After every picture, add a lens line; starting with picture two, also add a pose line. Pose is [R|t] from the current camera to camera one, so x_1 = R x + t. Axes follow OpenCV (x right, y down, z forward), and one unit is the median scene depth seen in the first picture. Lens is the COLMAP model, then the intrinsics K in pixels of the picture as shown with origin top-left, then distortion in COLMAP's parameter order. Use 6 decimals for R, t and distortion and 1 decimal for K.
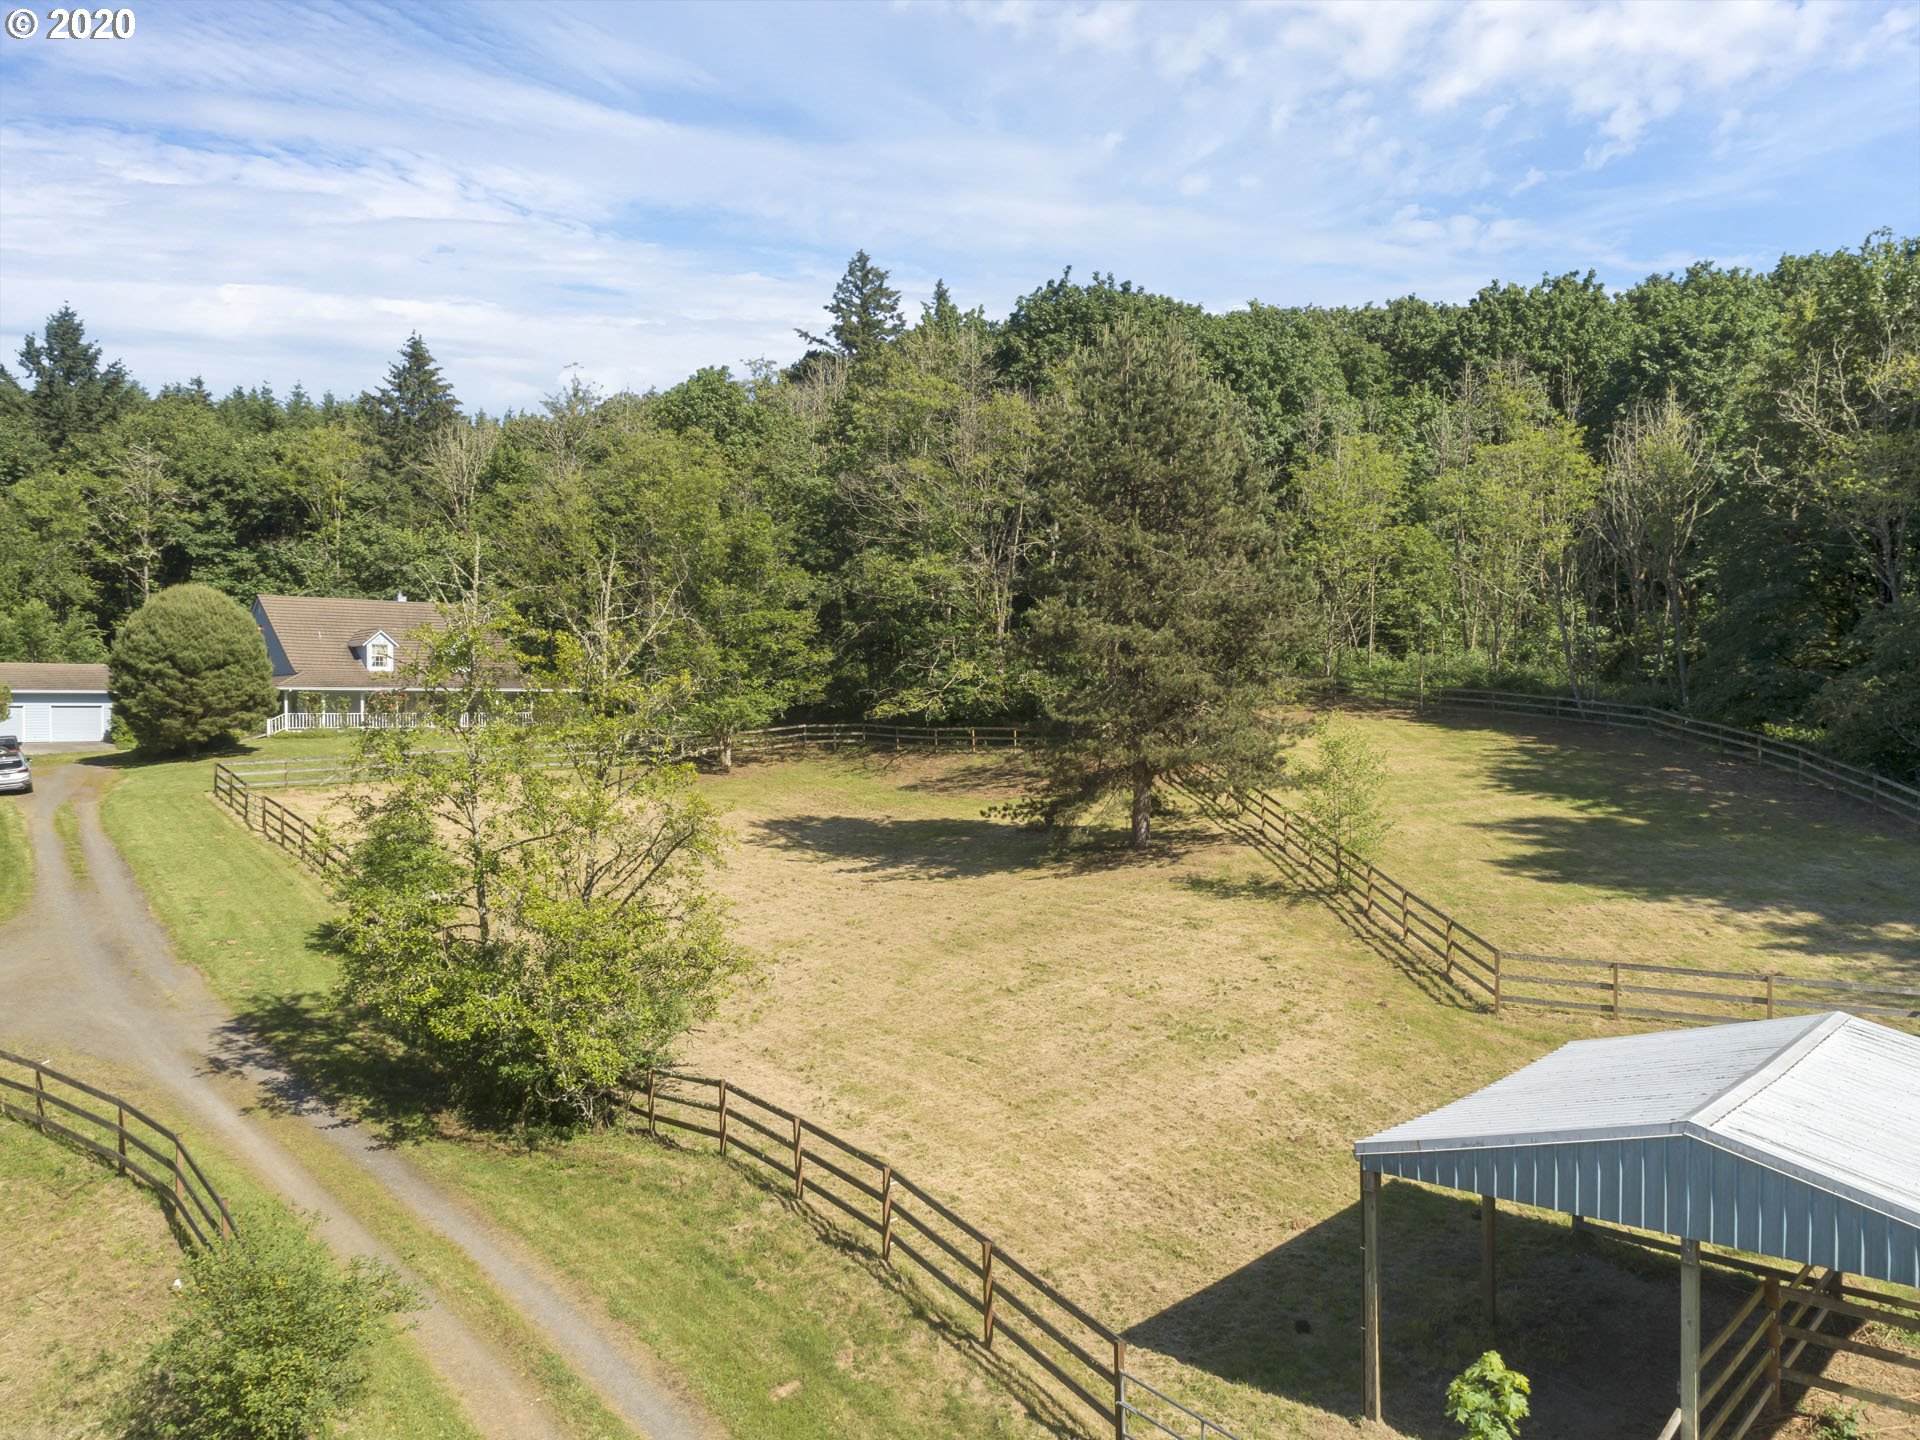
lens RADIAL K [[1537.8, 0, 958.3], [0, 1537.8, 714.5], [0, 0, 1]] dist [-0.033085, -0.016086]
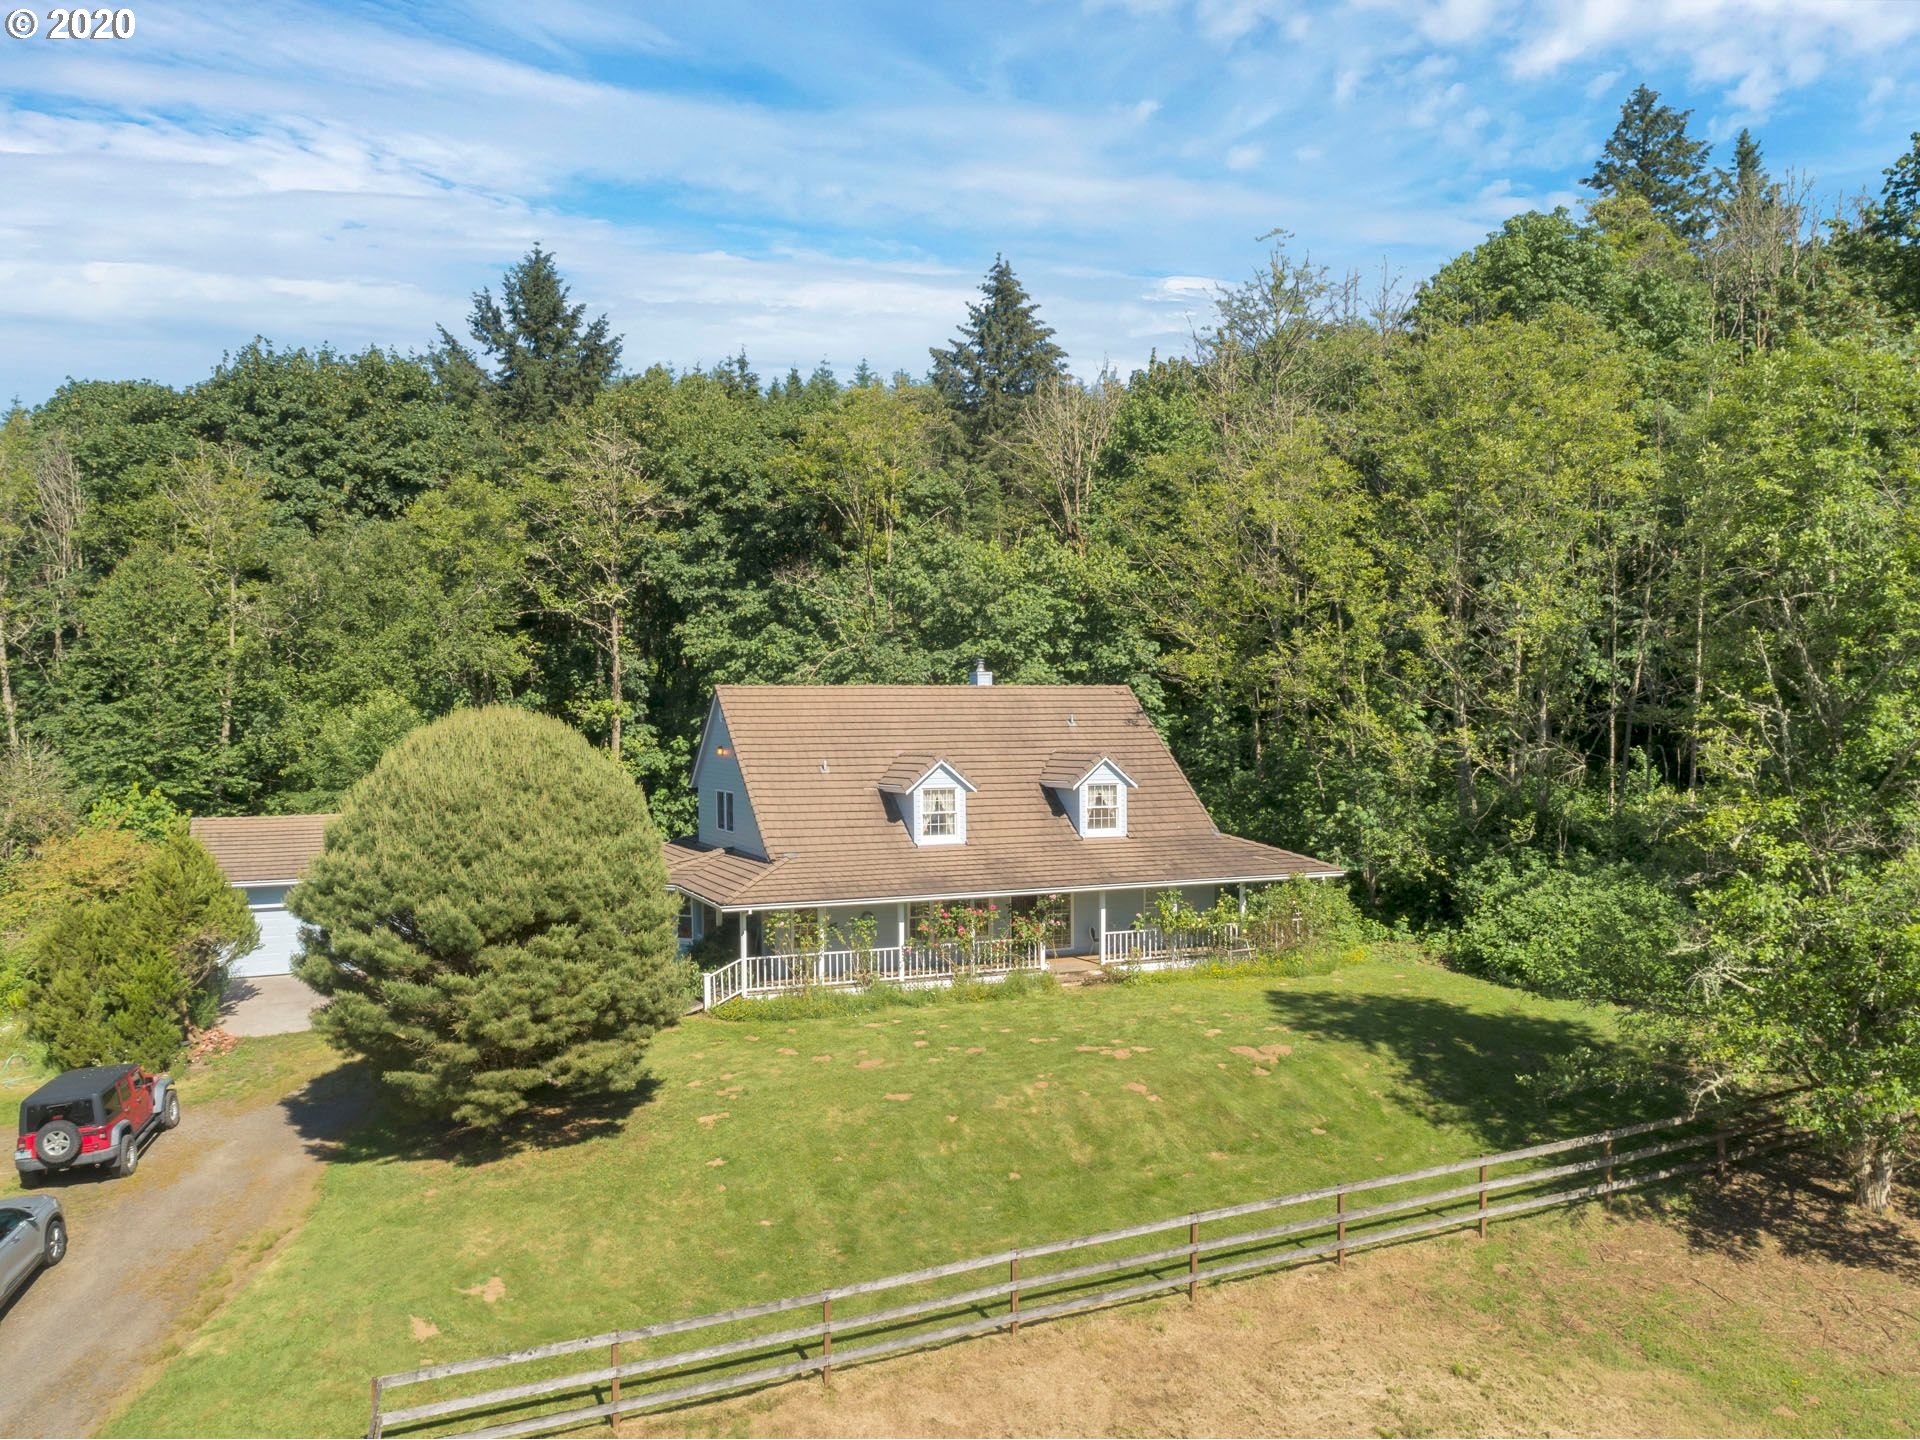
lens RADIAL K [[1537.8, 0, 962.0], [0, 1537.8, 721.3], [0, 0, 1]] dist [-0.033085, -0.016086]
pose [[0.933128, -0.003709, -0.359526, -0.155809], [0.006207, 0.999964, 0.005793, -0.054852], [0.359491, -0.007637, 0.933117, 0.434757]]
